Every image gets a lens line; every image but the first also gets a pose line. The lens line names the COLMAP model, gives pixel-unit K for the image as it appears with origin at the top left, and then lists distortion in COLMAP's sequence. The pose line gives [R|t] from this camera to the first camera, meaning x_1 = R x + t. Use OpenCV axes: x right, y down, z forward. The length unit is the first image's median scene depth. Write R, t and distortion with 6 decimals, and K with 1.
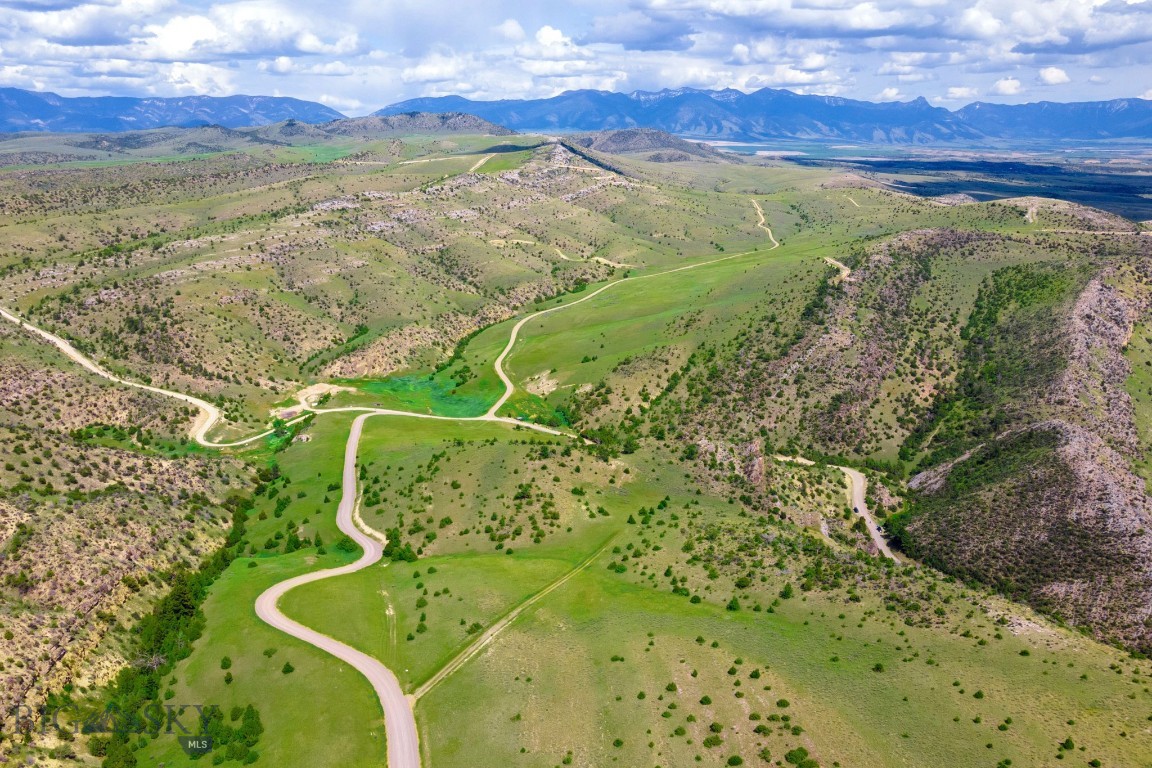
lens RADIAL K [[985.6, 0, 599.9], [0, 985.6, 364.9], [0, 0, 1]] dist [0.031977, -0.009371]
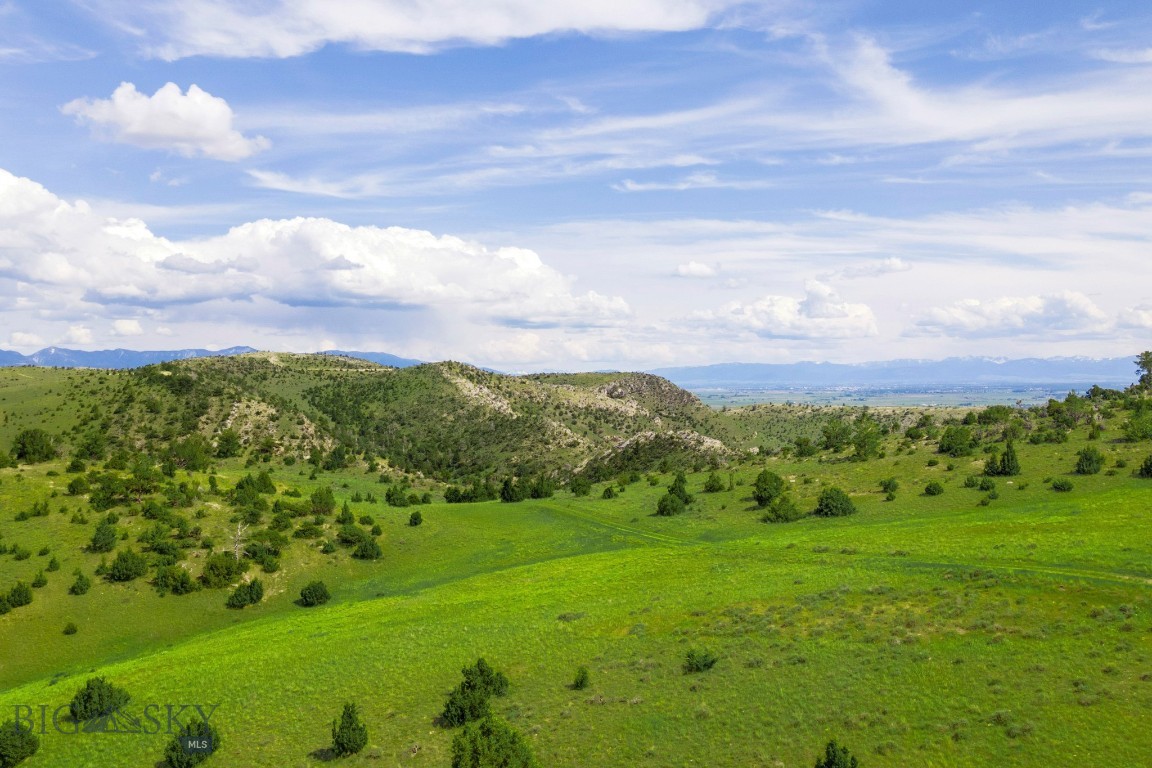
lens RADIAL K [[985.6, 0, 561.2], [0, 985.6, 390.8], [0, 0, 1]] dist [0.031977, -0.009371]
pose [[0.680447, -0.004176, 0.732786, -0.100200], [0.159296, 0.976914, -0.142351, 0.079343], [-0.715274, 0.213593, 0.665403, 0.335001]]
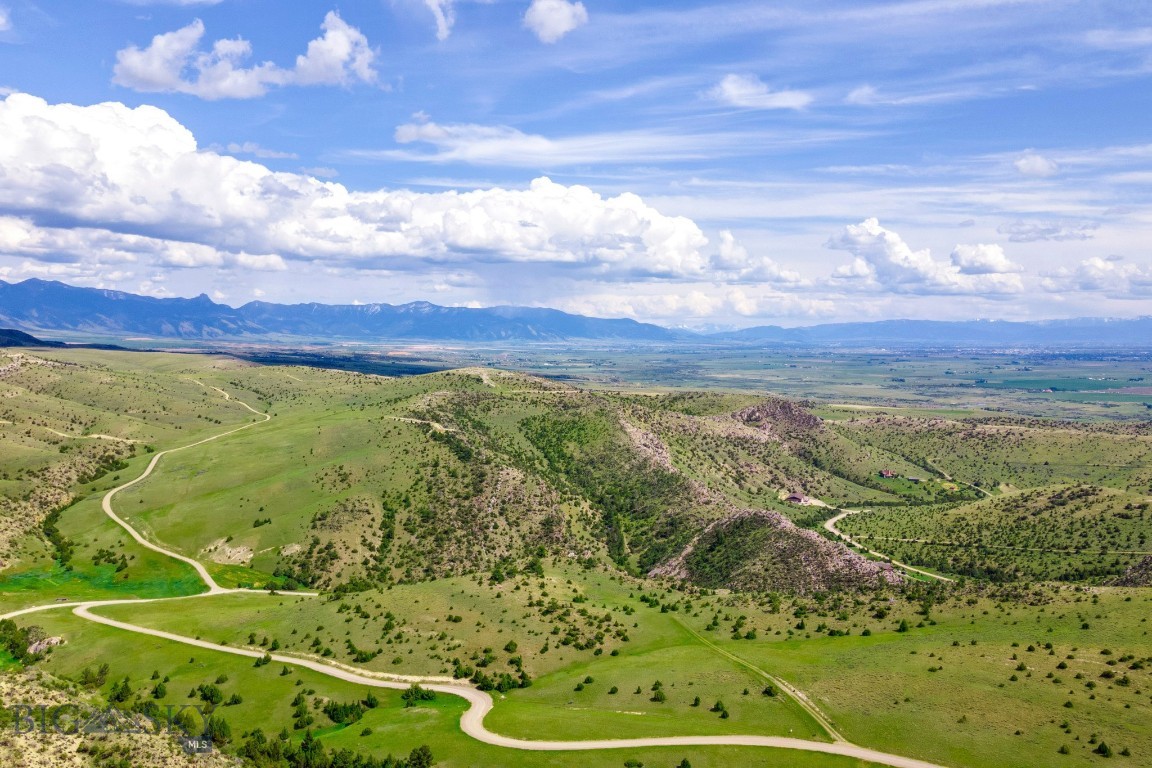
lens RADIAL K [[952.1, 0, 558.3], [0, 952.1, 375.1], [0, 0, 1]] dist [0.039710, -0.039039]
pose [[0.794495, -0.016095, 0.607057, -0.317349], [0.123753, 0.982963, -0.135902, 0.014086], [-0.594527, 0.183099, 0.782951, 0.088309]]
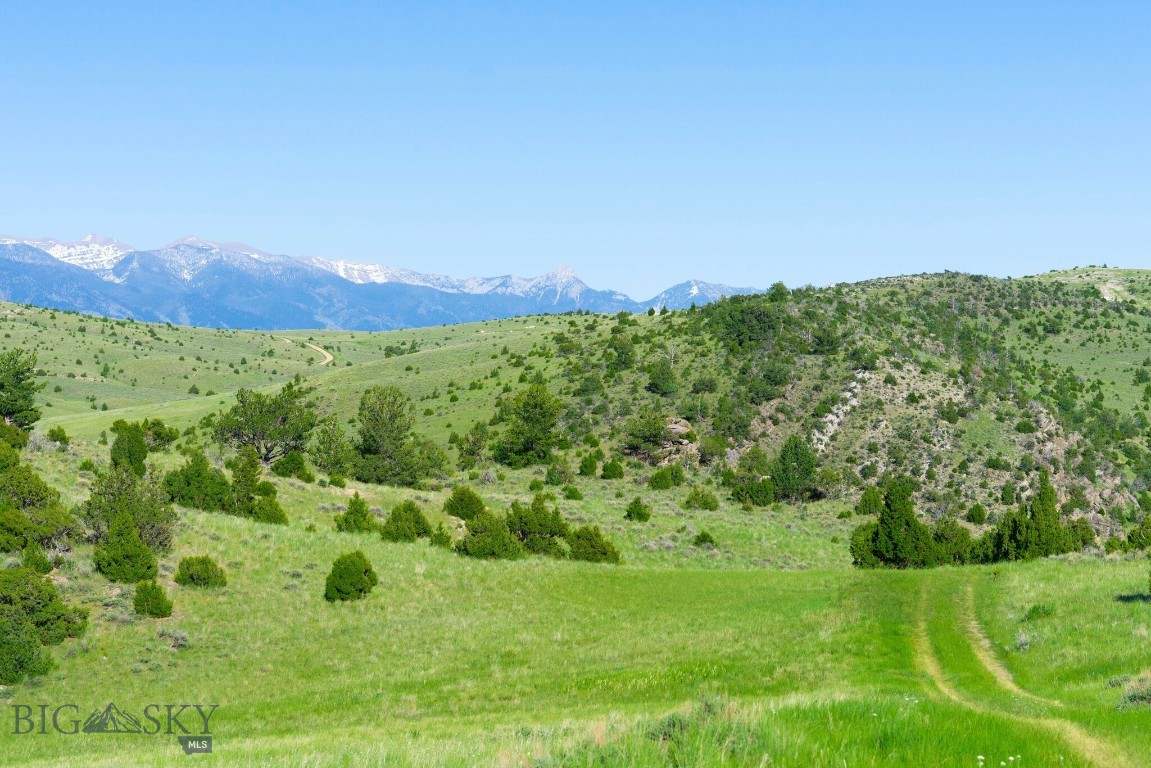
lens RADIAL K [[2611.4, 0, 575.5], [0, 2611.4, 382.4], [0, 0, 1]] dist [-0.098143, 0.000000]
pose [[0.954120, 0.003809, 0.299401, -0.035602], [0.059738, 0.977395, -0.202805, 0.087966], [-0.293406, 0.211386, 0.932325, 0.345074]]
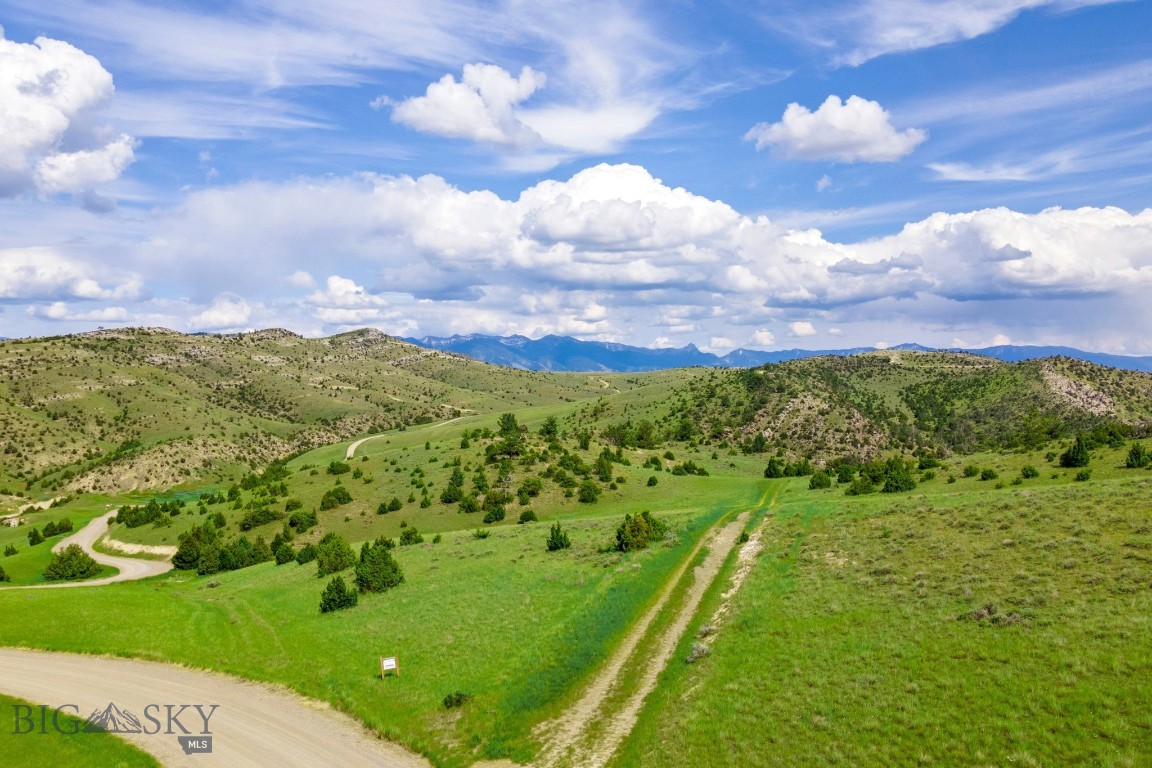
lens RADIAL K [[985.6, 0, 594.4], [0, 985.6, 389.2], [0, 0, 1]] dist [0.031977, -0.009371]
pose [[0.979744, -0.002982, 0.200233, -0.061906], [0.045251, 0.977324, -0.206859, 0.095441], [-0.195075, 0.211729, 0.957662, 0.262751]]
